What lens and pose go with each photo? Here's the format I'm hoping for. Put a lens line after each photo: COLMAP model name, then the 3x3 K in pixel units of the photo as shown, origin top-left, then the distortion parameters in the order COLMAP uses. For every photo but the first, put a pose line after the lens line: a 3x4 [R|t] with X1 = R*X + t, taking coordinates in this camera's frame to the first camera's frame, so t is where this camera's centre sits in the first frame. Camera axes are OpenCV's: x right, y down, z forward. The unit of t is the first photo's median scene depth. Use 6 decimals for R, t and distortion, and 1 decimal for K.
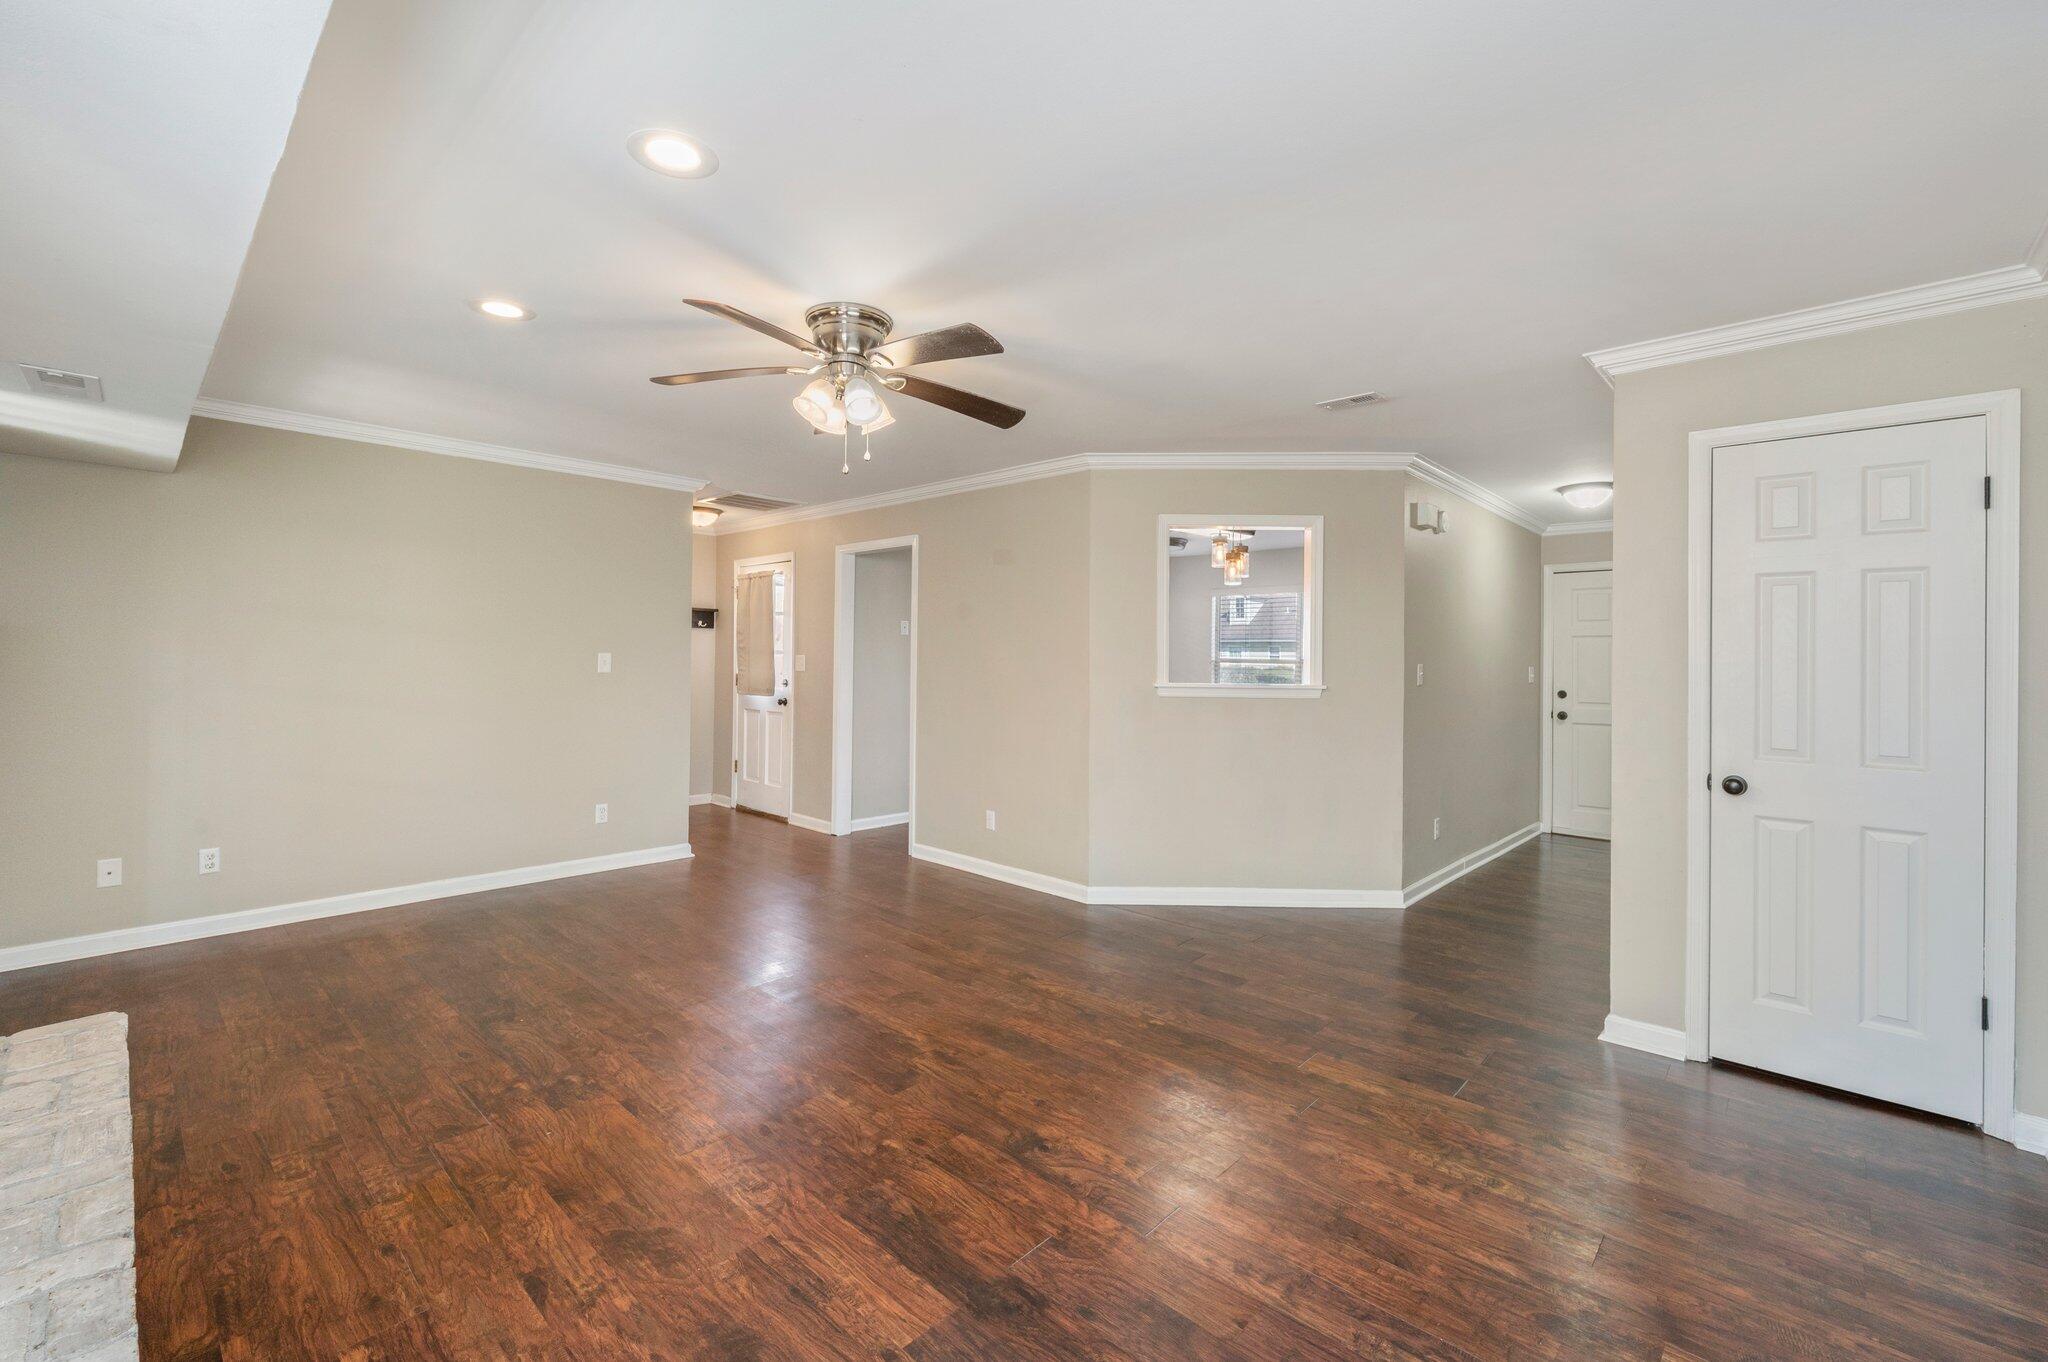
lens RADIAL K [[845.6, 0, 1024.0], [0, 845.6, 681.0], [0, 0, 1]] dist [0.011175, -0.000239]
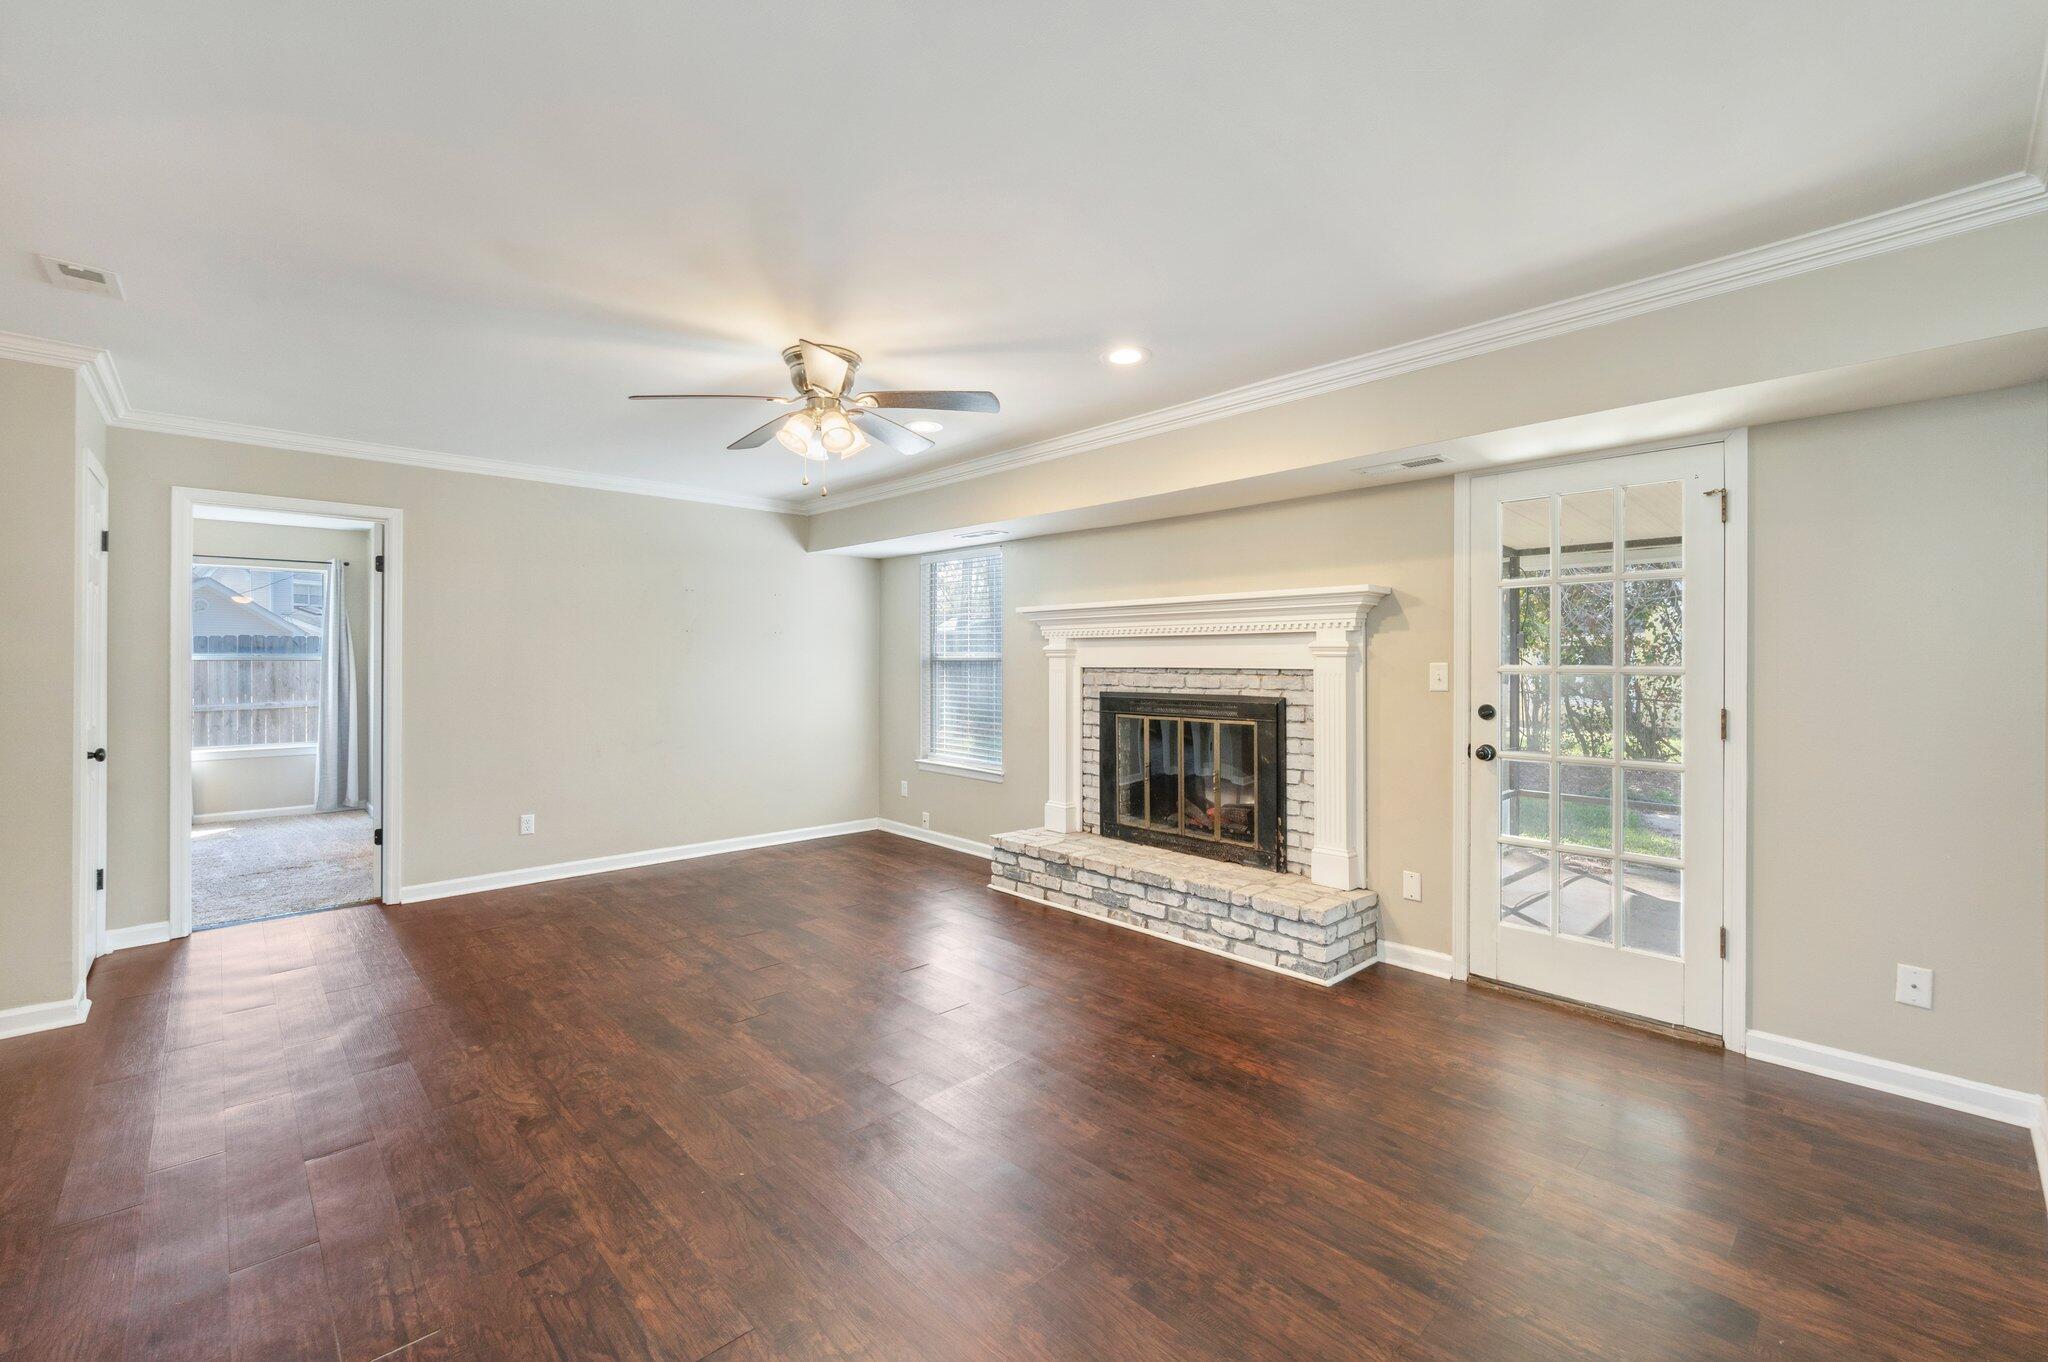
lens RADIAL K [[830.6, 0, 1024.0], [0, 830.6, 681.0], [0, 0, 1]] dist [0.001346, 0.000059]
pose [[-0.998078, -0.012449, 0.060700, -0.657621], [-0.009630, 0.998871, 0.046527, -0.060468], [-0.061210, 0.045853, -0.997071, 2.482226]]
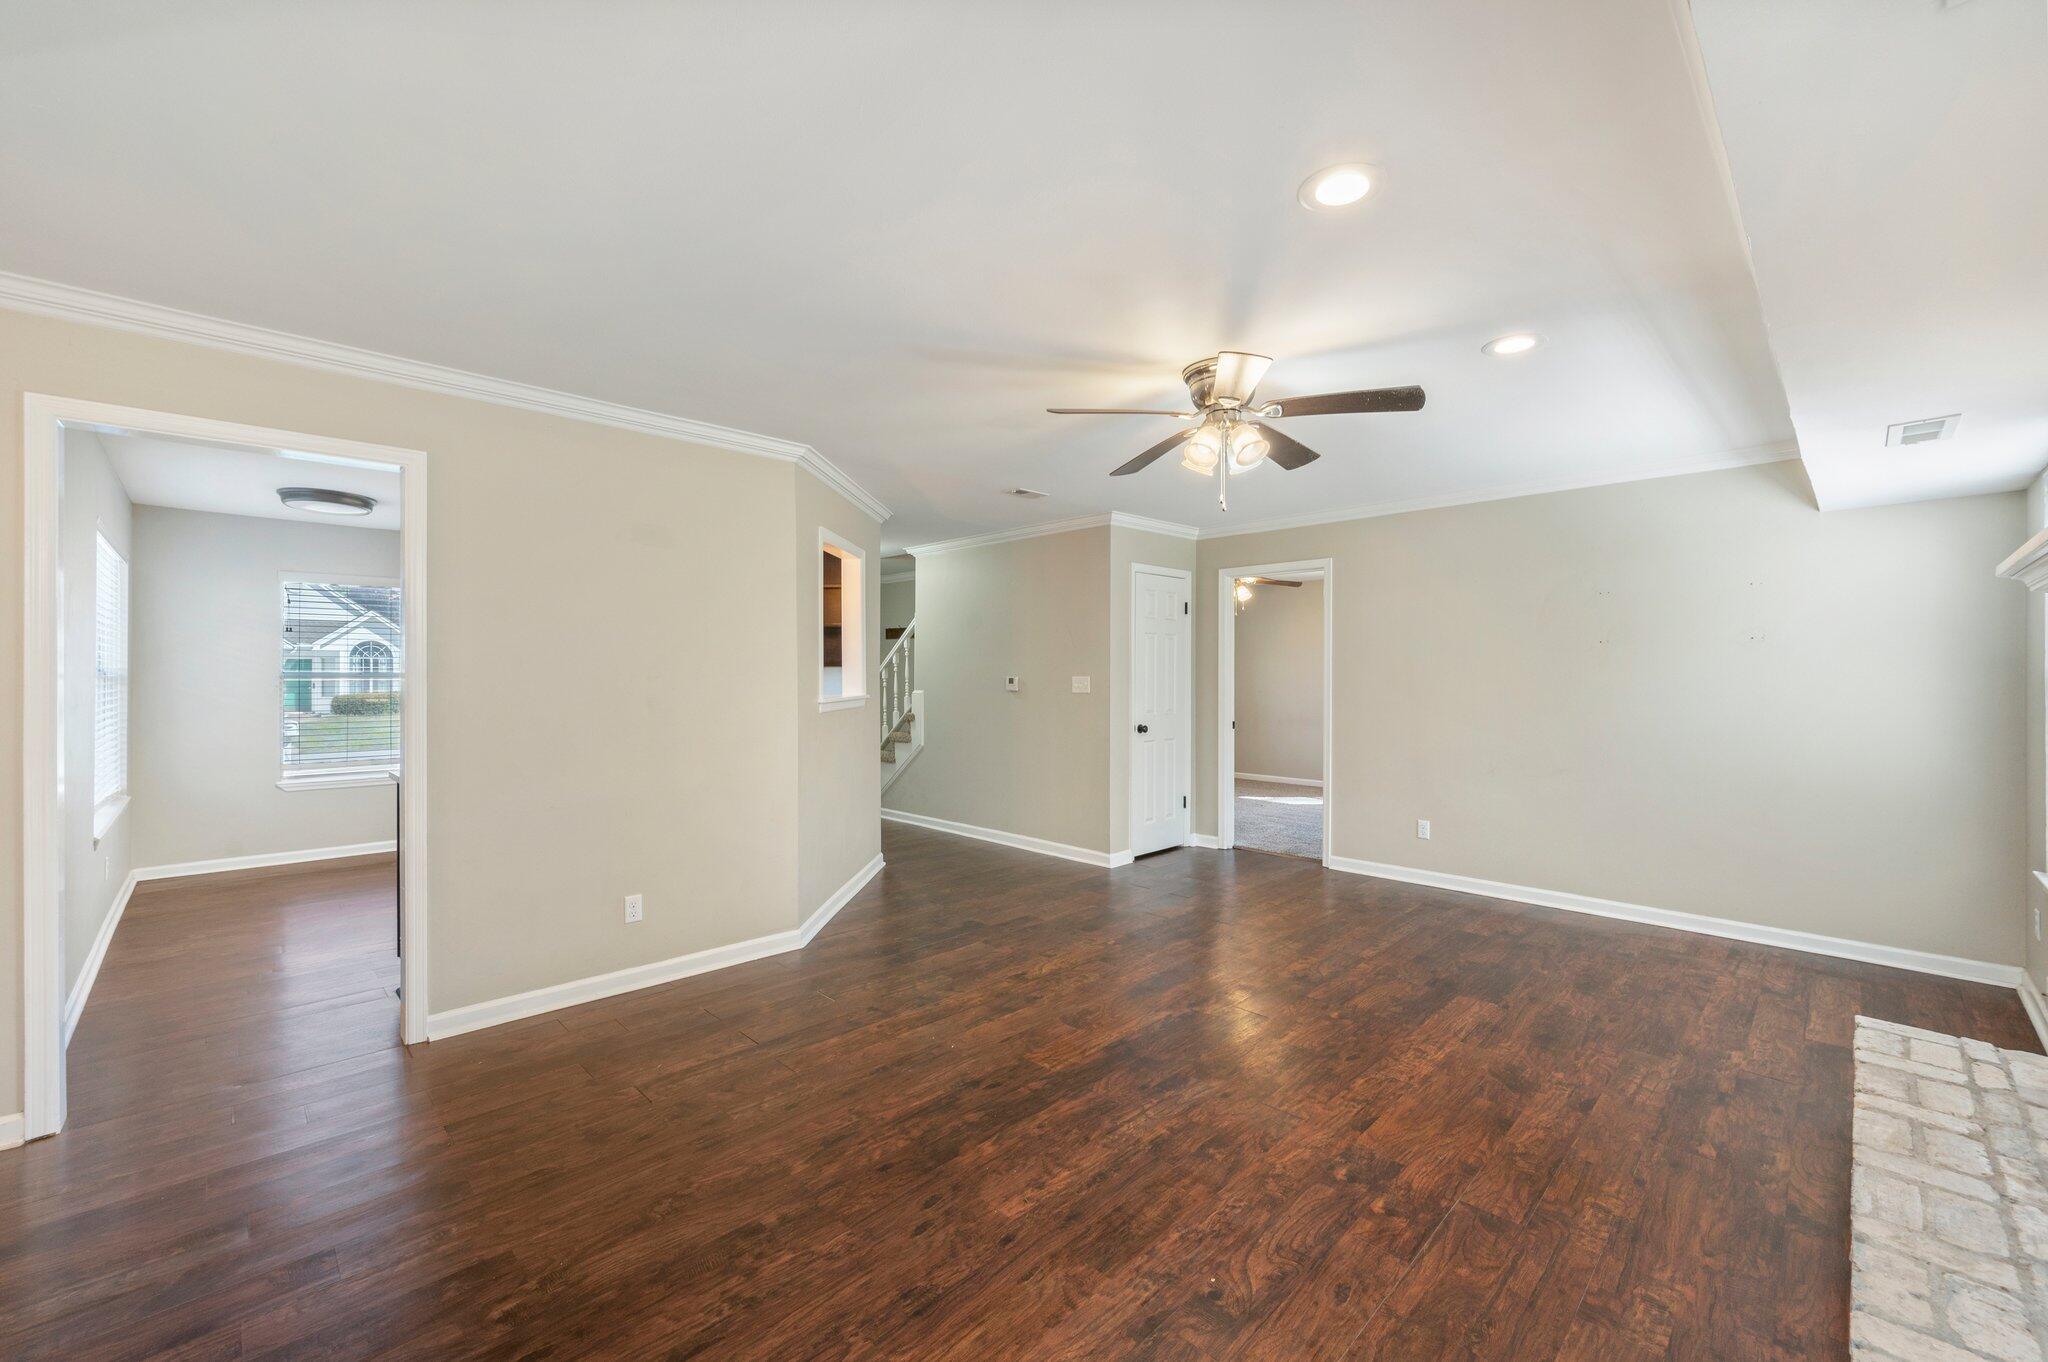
lens RADIAL K [[826.2, 0, 1024.0], [0, 826.2, 681.0], [0, 0, 1]] dist [0.000402, 0.000063]
pose [[0.038457, -0.014480, 0.999155, -1.538194], [0.025533, 0.999583, 0.013504, -0.041913], [-0.998934, 0.024992, 0.038810, 1.446184]]
